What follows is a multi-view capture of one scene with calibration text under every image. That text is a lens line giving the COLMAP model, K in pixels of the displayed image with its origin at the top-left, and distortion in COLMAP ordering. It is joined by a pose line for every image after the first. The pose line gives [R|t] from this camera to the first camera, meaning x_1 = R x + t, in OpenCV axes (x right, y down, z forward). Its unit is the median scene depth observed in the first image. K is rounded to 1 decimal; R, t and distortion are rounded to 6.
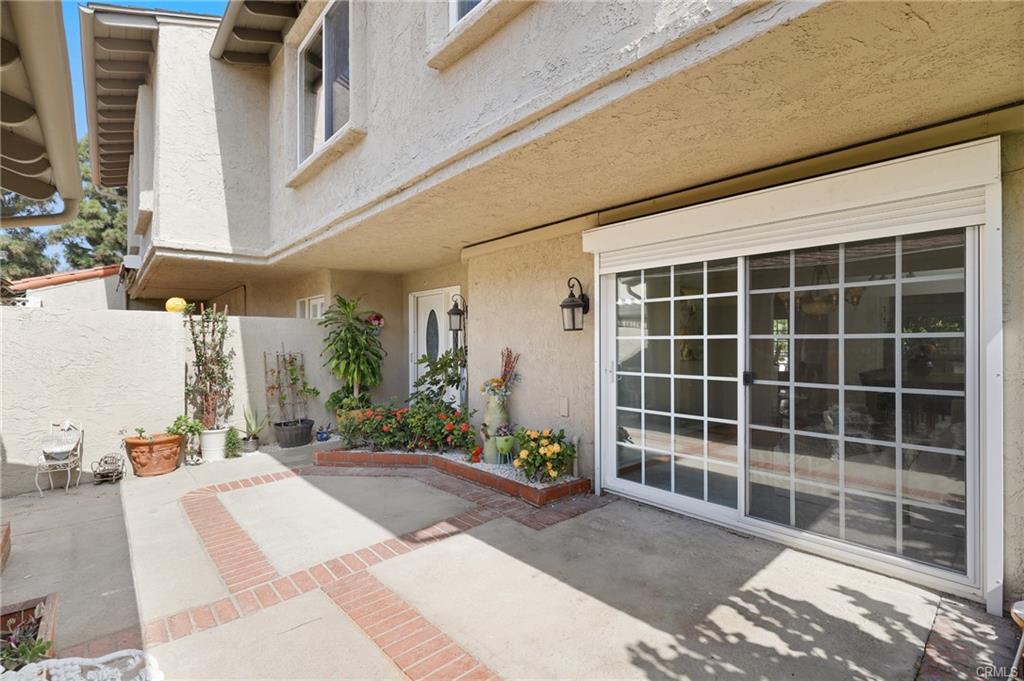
lens RADIAL K [[469.1, 0, 527.7], [0, 469.1, 338.4], [0, 0, 1]] dist [0.007964, -0.000544]
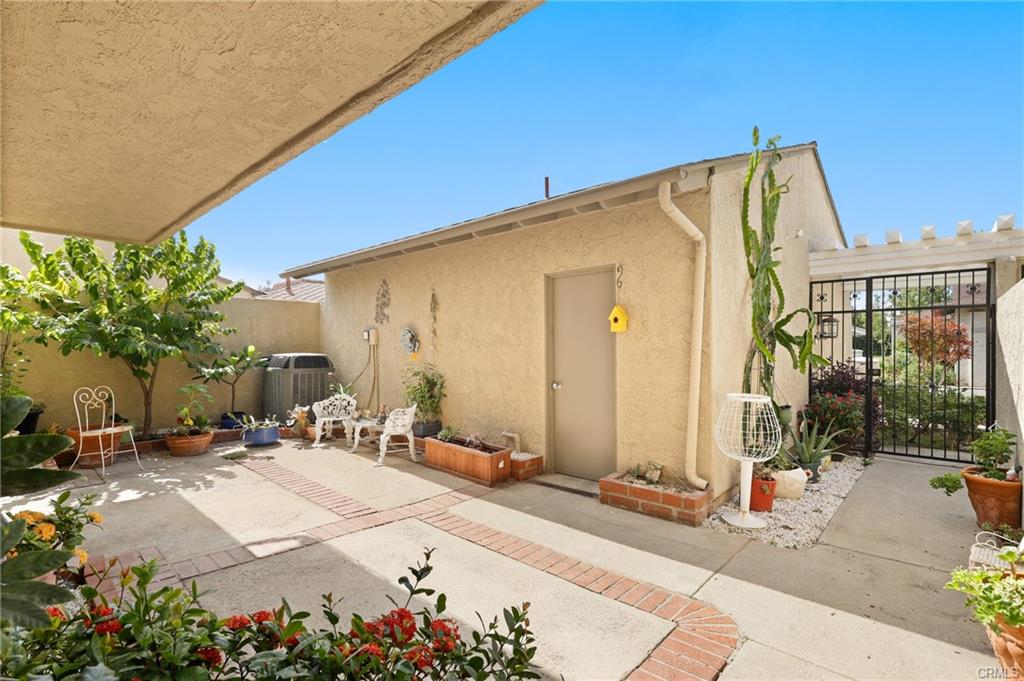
lens RADIAL K [[469.1, 0, 511.8], [0, 469.1, 351.1], [0, 0, 1]] dist [0.007964, -0.000544]
pose [[-0.996475, 0.013602, -0.082780, -0.450369], [0.013065, 0.999890, 0.007027, 0.029398], [0.082866, 0.005921, -0.996543, 1.500240]]
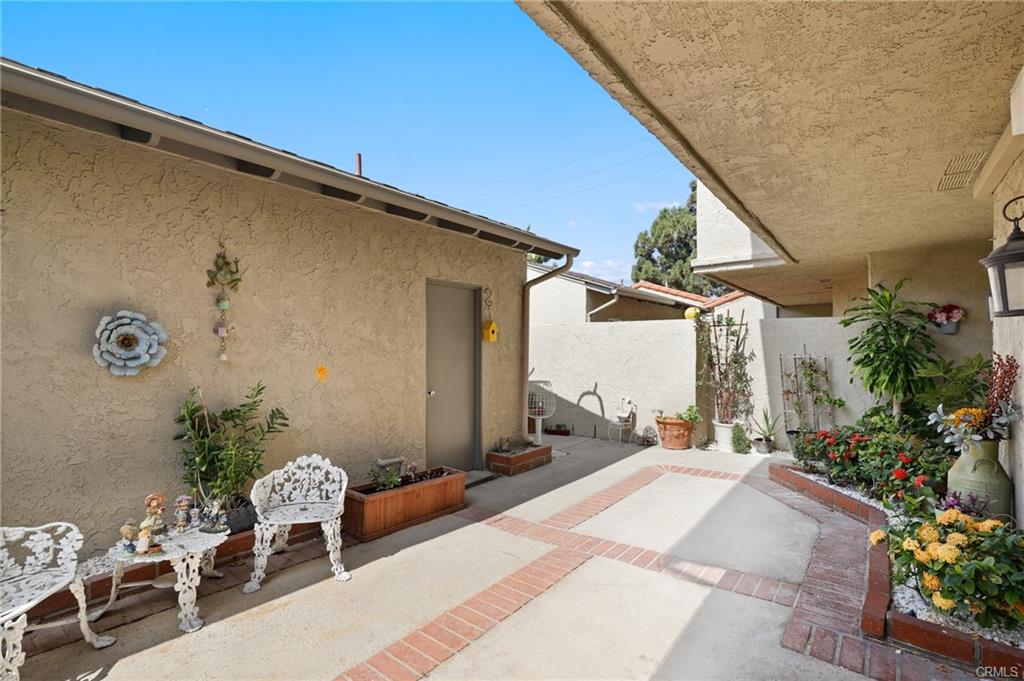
lens RADIAL K [[469.1, 0, 508.7], [0, 469.1, 342.0], [0, 0, 1]] dist [0.007964, -0.000544]
pose [[0.158445, -0.006895, -0.987344, 0.445116], [0.005395, 0.999967, -0.006117, 0.009261], [0.987353, -0.004357, 0.158477, 0.422813]]
